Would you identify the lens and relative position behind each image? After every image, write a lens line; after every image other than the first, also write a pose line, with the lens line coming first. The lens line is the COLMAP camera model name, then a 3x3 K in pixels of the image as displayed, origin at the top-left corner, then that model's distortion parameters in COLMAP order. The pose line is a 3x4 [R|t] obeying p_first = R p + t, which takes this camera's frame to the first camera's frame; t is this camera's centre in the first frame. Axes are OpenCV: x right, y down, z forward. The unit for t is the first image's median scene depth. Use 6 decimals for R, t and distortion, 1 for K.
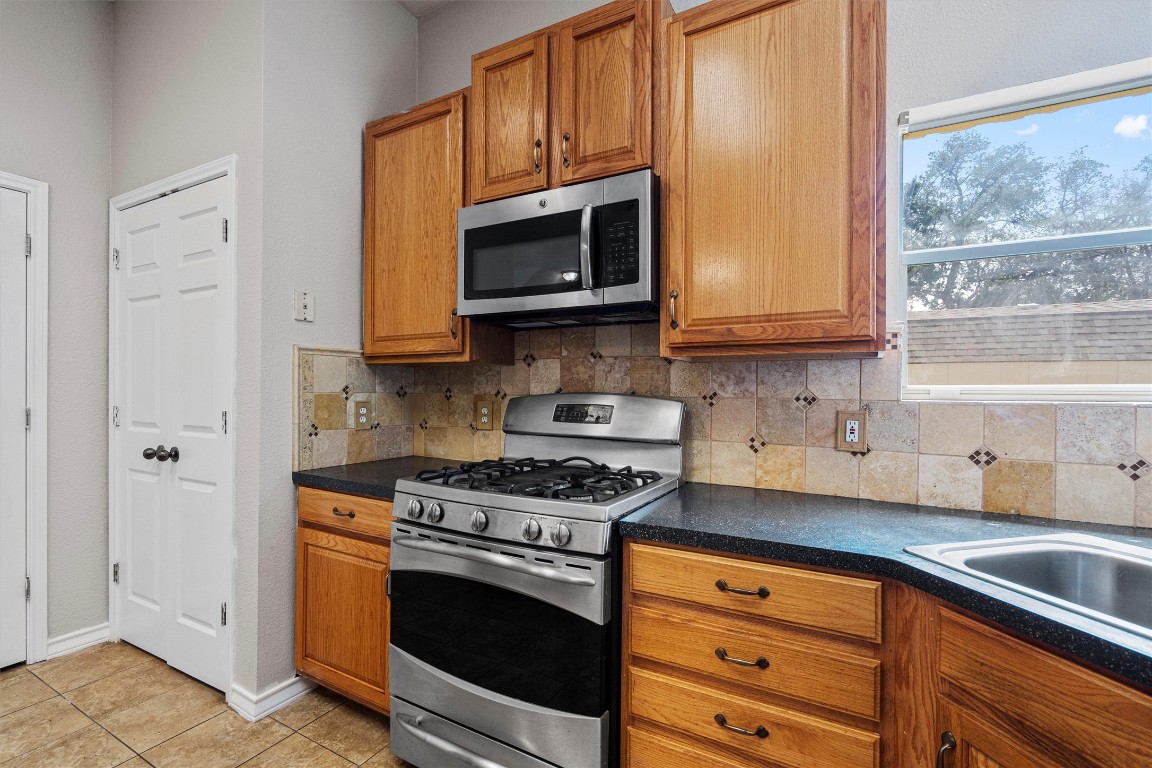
lens RADIAL K [[521.6, 0, 568.3], [0, 521.6, 386.6], [0, 0, 1]] dist [0.000047, 0.000114]
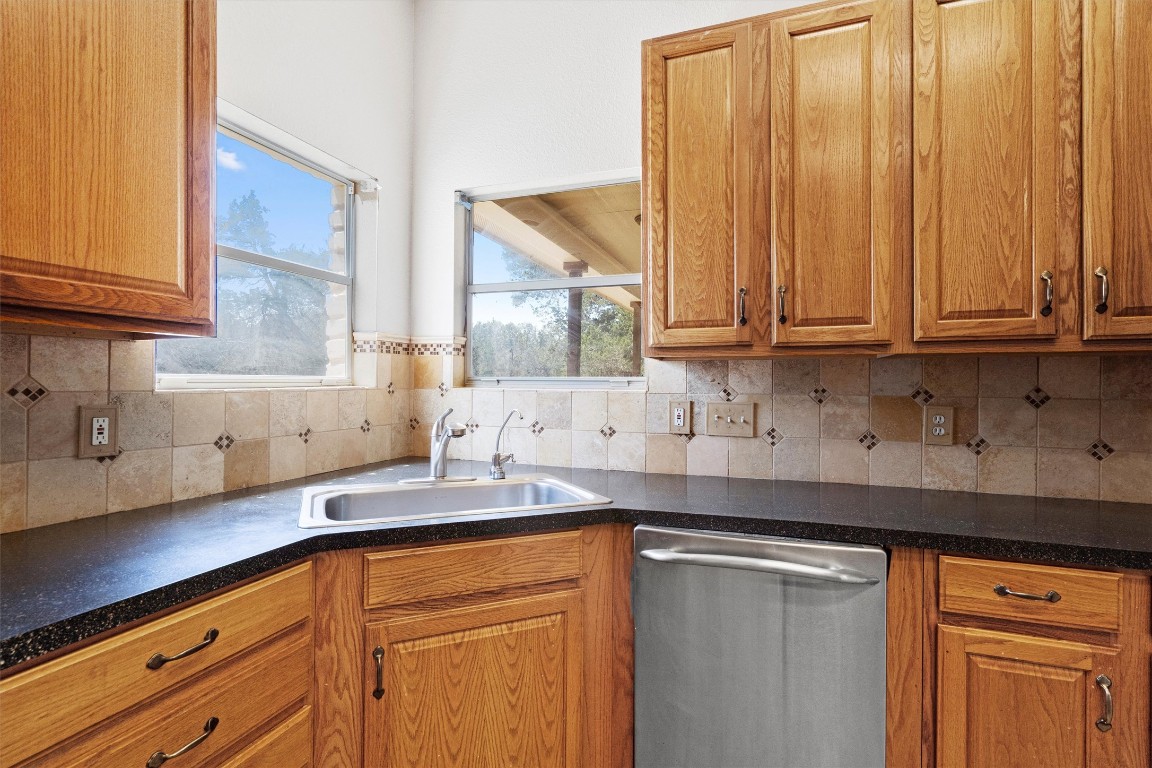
lens RADIAL K [[545.5, 0, 568.8], [0, 545.5, 381.8], [0, 0, 1]] dist [0.000483, 0.000206]
pose [[-0.159434, -0.006891, 0.987185, -0.410527], [-0.011553, 0.999920, 0.005114, -0.001483], [-0.987141, -0.010589, -0.159501, 0.466432]]
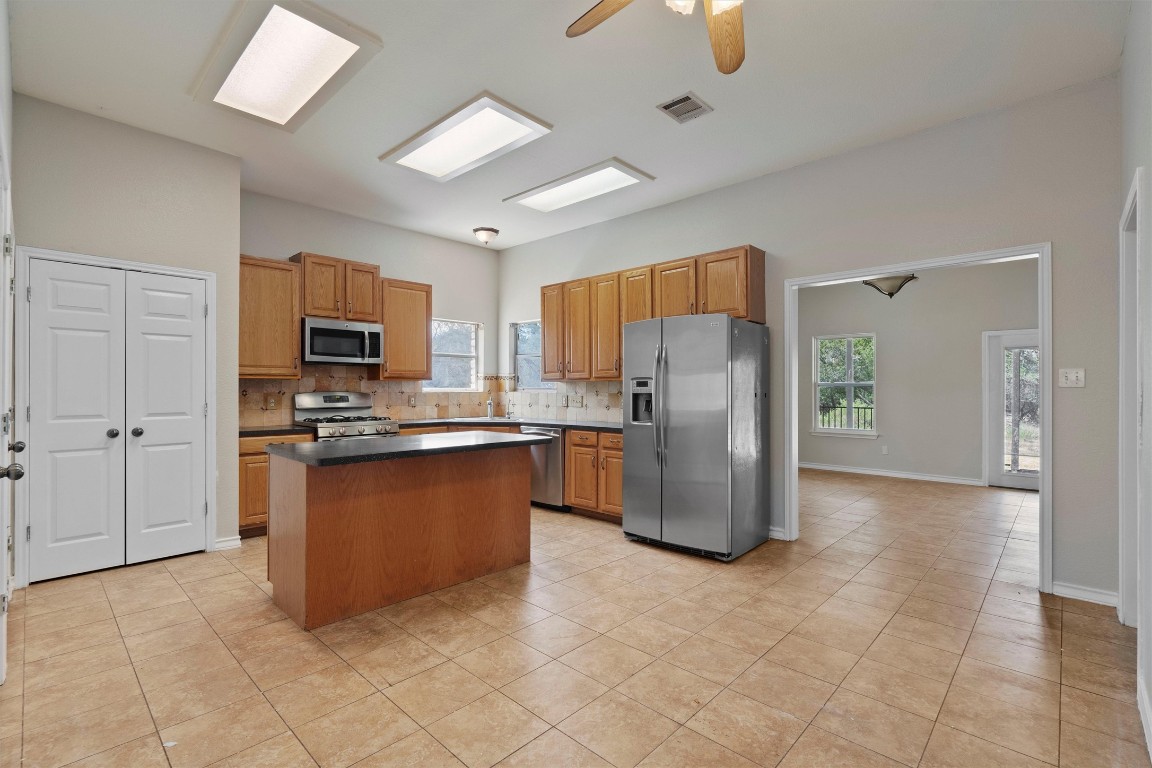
lens RADIAL K [[521.6, 0, 568.3], [0, 521.6, 386.6], [0, 0, 1]] dist [0.000047, 0.000114]
pose [[0.248541, -0.003176, 0.968616, -2.941753], [-0.002230, 0.999990, 0.003851, -0.032239], [-0.968619, -0.003117, 0.248531, -1.044405]]
